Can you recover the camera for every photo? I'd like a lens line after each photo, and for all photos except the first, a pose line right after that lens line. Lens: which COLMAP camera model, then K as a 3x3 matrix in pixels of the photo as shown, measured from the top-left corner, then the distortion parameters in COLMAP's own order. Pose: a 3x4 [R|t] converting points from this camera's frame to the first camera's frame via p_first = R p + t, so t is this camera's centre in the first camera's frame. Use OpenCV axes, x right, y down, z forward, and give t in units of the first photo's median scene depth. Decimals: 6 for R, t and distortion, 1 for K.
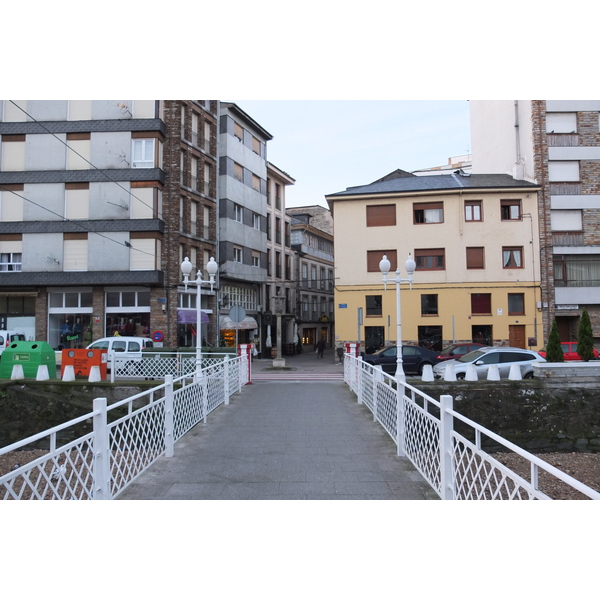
lens RADIAL K [[494.6, 0, 290.0], [0, 494.6, 296.7], [0, 0, 1]] dist [-0.053774, 0.074601]
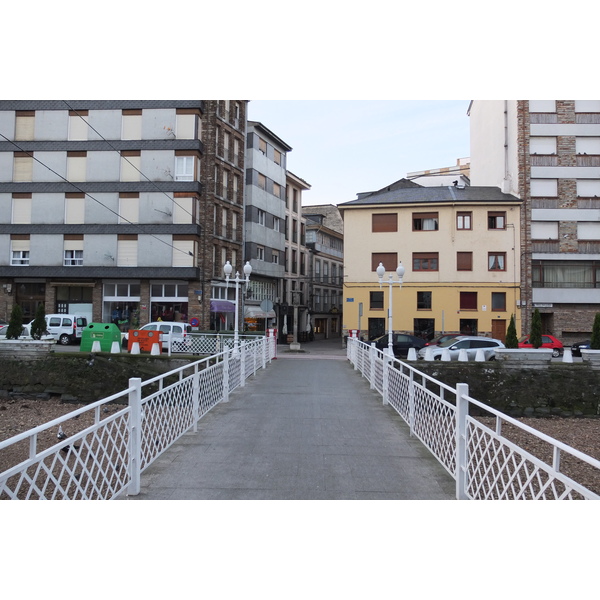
lens RADIAL K [[494.6, 0, 290.0], [0, 494.6, 296.7], [0, 0, 1]] dist [-0.053774, 0.074601]
pose [[0.999517, 0.021533, -0.022395, -0.008972], [-0.021095, 0.999585, 0.019614, -0.009119], [0.022808, -0.019133, 0.999557, -0.177255]]
